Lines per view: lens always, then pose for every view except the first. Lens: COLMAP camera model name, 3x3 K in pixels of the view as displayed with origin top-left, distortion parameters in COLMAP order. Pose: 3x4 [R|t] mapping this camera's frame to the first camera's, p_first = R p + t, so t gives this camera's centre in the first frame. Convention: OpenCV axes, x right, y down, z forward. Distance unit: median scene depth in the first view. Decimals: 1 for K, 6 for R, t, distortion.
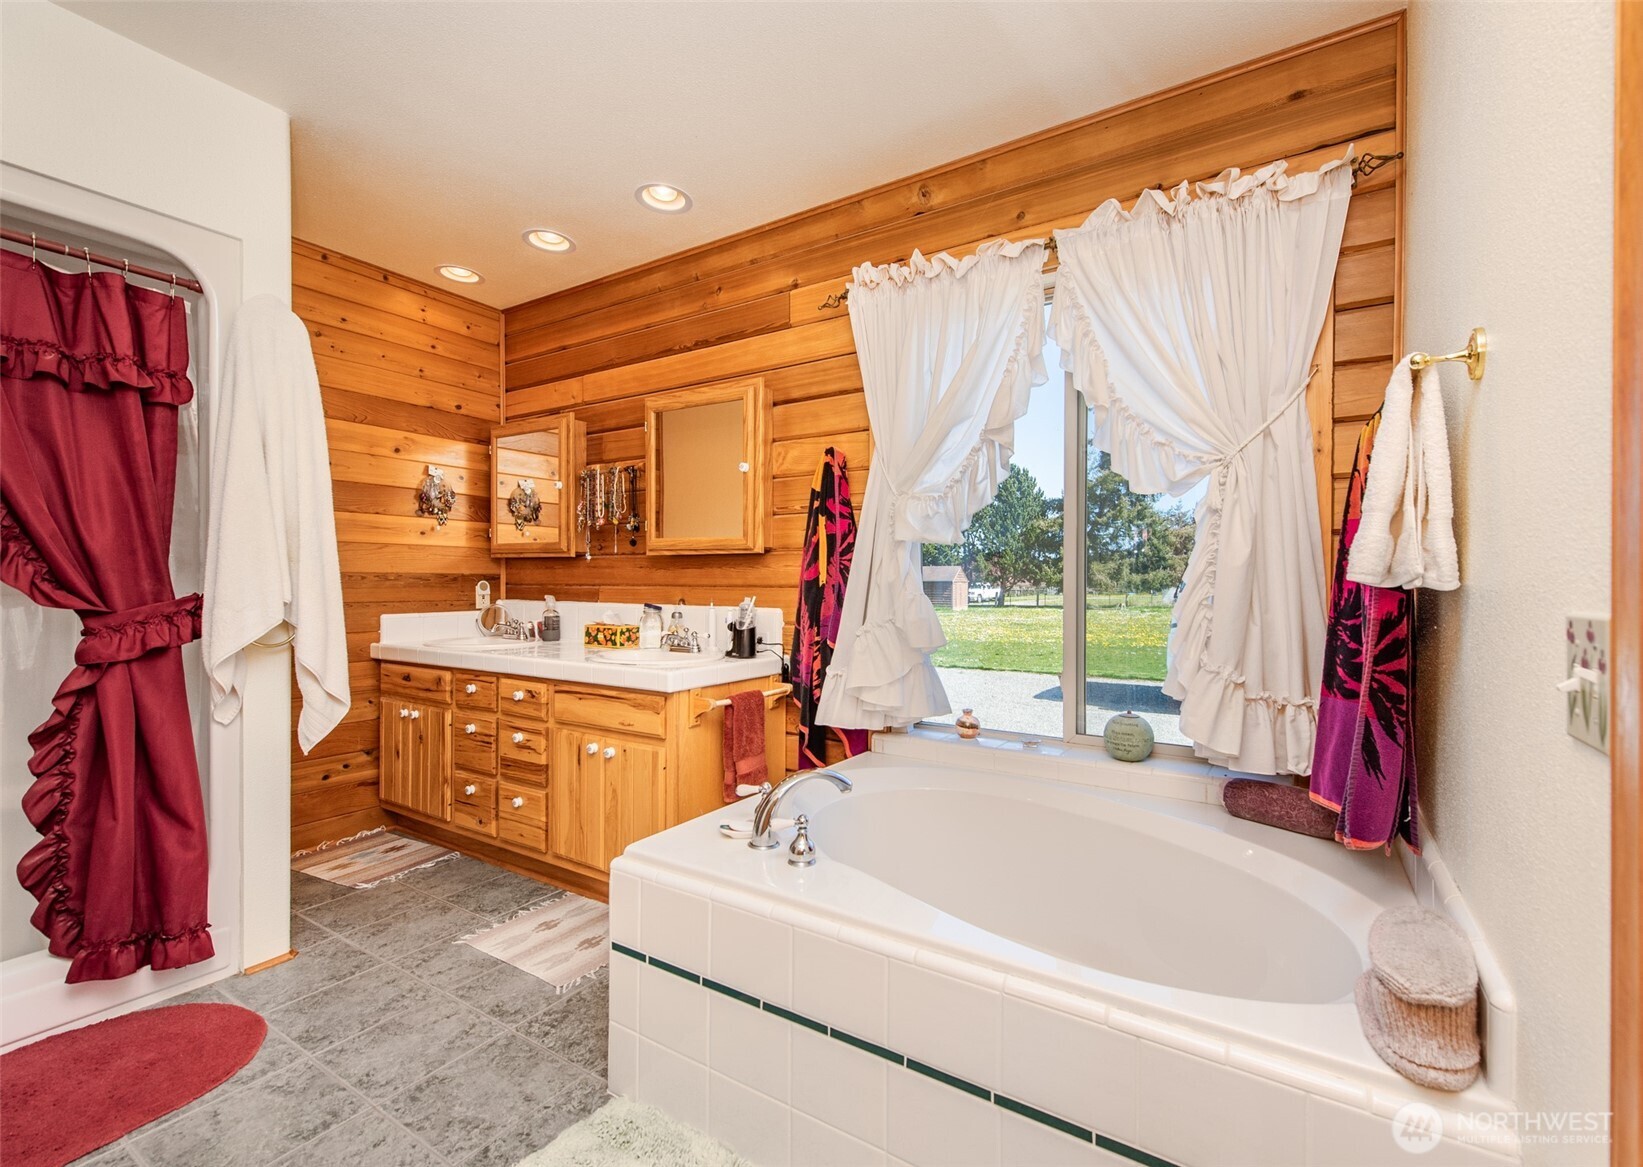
lens RADIAL K [[689.3, 0, 829.6], [0, 689.3, 579.2], [0, 0, 1]] dist [0.002926, 0.000177]
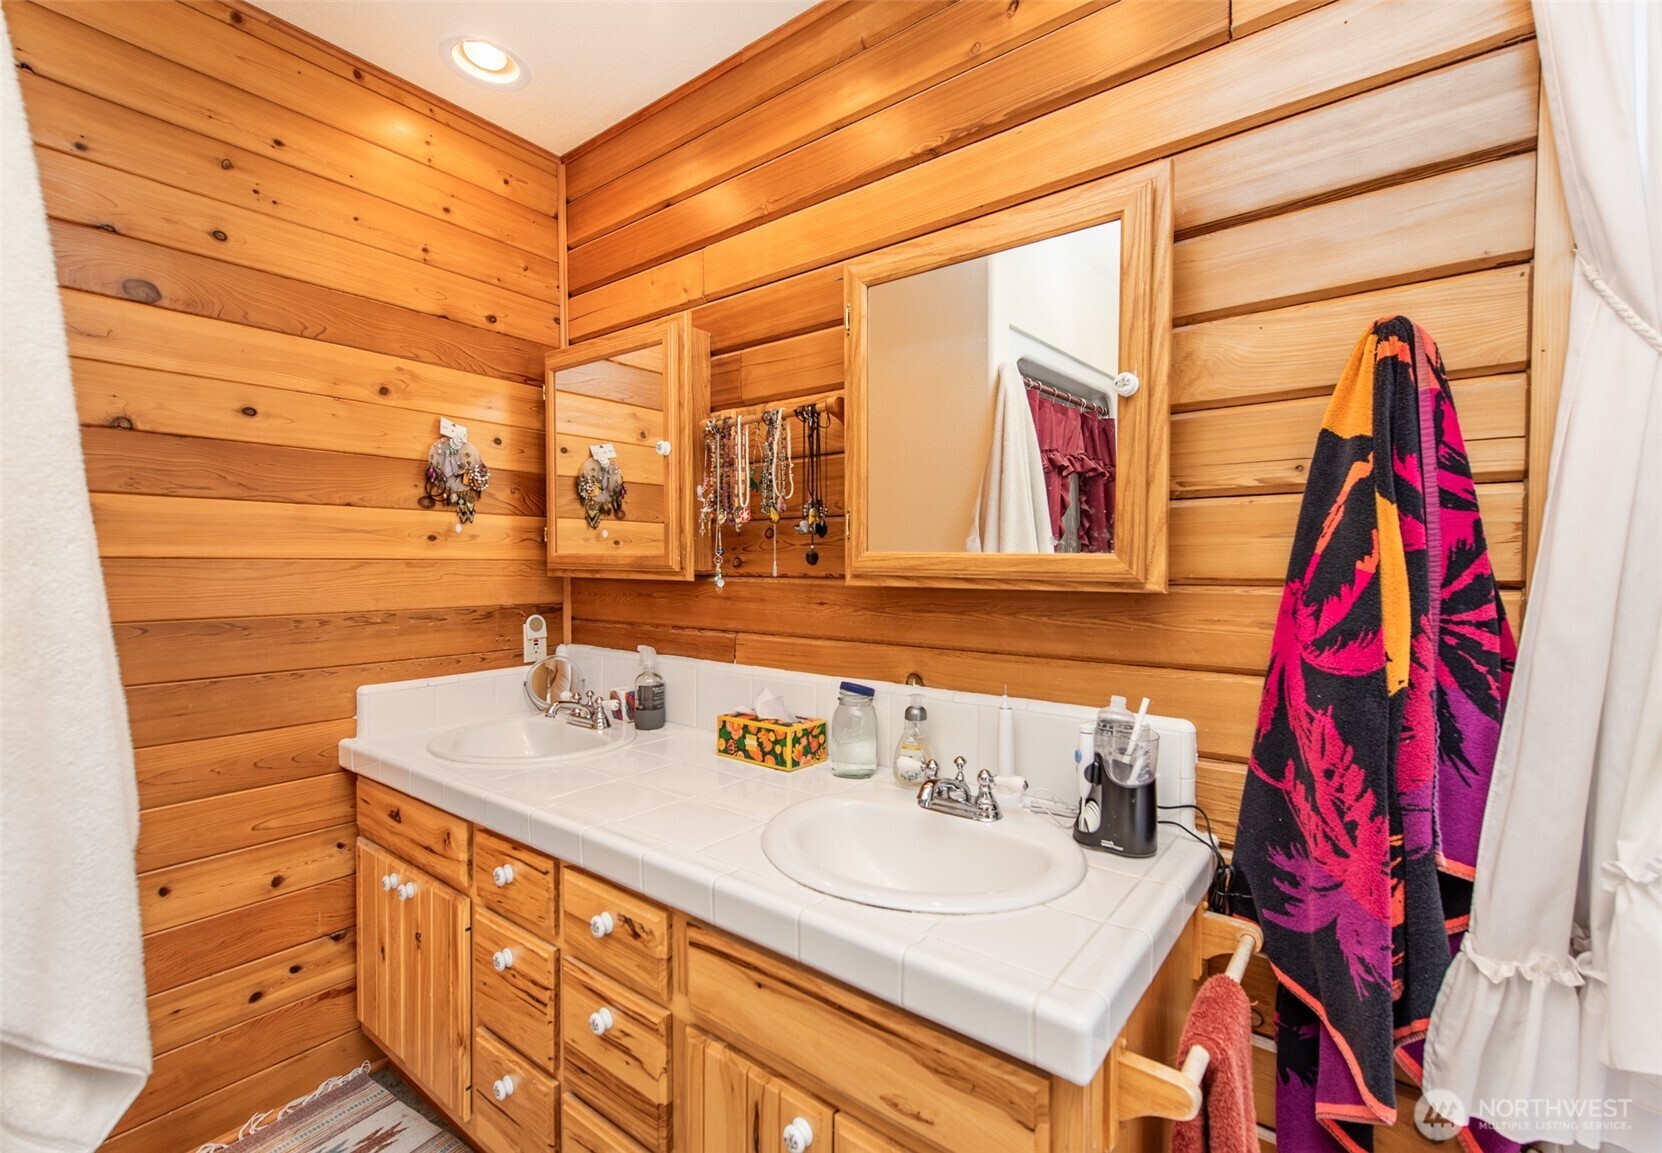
lens RADIAL K [[756.6, 0, 825.1], [0, 756.6, 580.2], [0, 0, 1]] dist [0.004610, -0.000239]
pose [[0.993407, 0.000235, -0.114645, -0.203498], [0.001884, 0.999829, 0.018377, -0.044644], [0.114629, -0.018472, 0.993237, 0.432475]]
